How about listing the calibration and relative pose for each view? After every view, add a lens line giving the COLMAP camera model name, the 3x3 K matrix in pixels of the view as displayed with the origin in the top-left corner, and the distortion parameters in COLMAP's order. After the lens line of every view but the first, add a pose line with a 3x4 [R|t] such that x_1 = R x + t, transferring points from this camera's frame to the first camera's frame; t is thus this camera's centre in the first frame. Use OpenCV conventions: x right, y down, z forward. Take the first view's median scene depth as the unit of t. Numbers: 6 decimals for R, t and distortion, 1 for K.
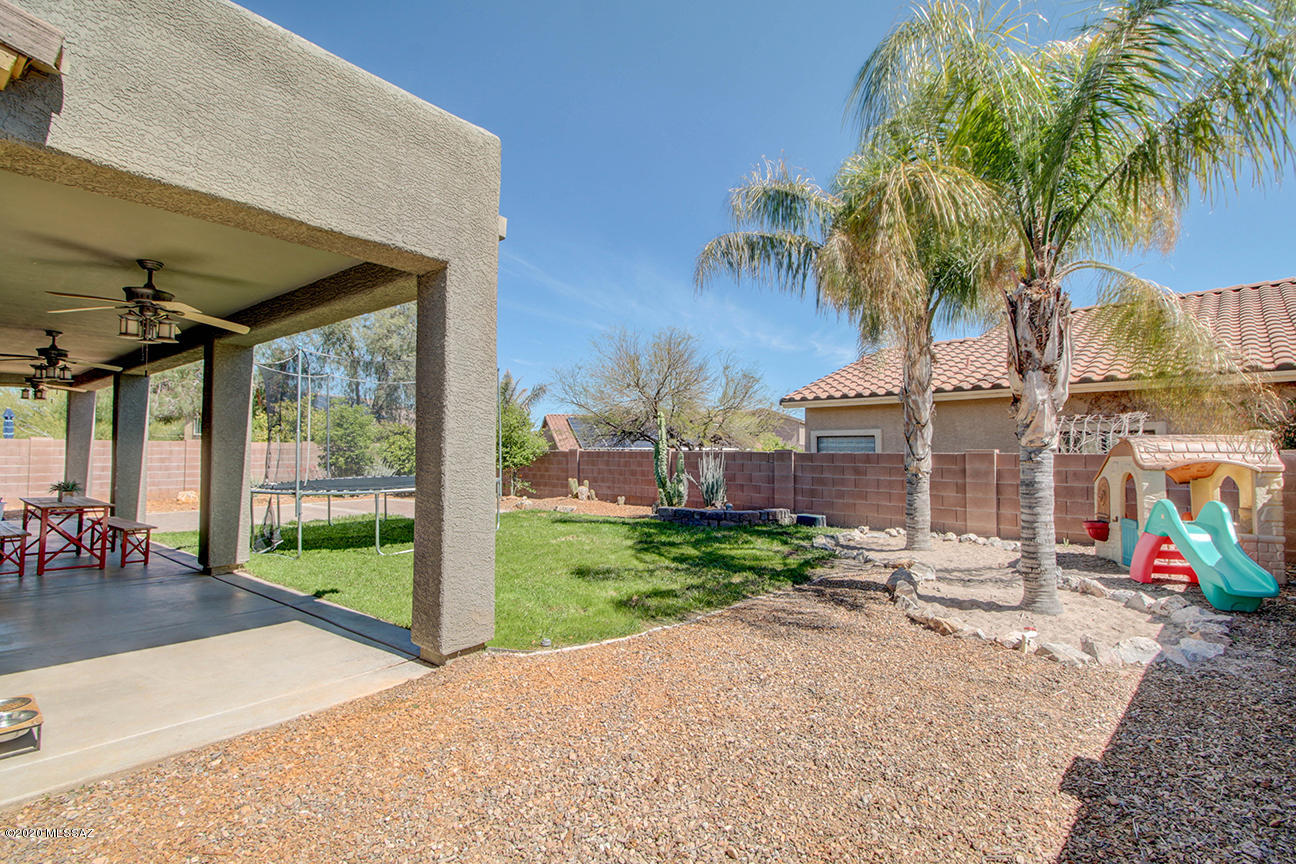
lens RADIAL K [[591.4, 0, 647.8], [0, 591.4, 438.8], [0, 0, 1]] dist [0.016899, -0.007290]
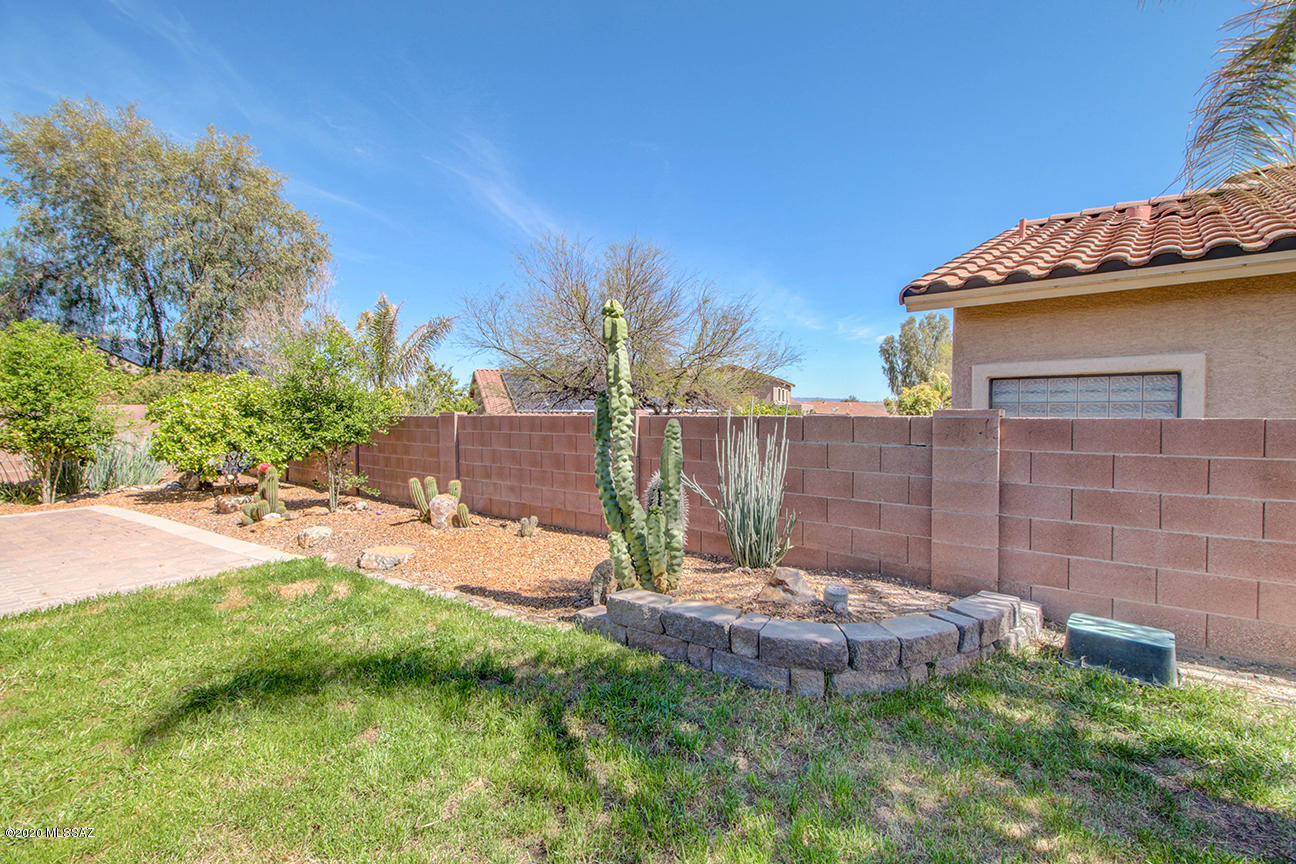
lens RADIAL K [[591.4, 0, 646.3], [0, 591.4, 428.2], [0, 0, 1]] dist [0.016899, -0.007290]
pose [[0.997533, -0.009572, 0.069540, 0.014142], [0.006370, 0.998916, 0.046117, 0.010241], [-0.069906, -0.045560, 0.996513, 0.576012]]
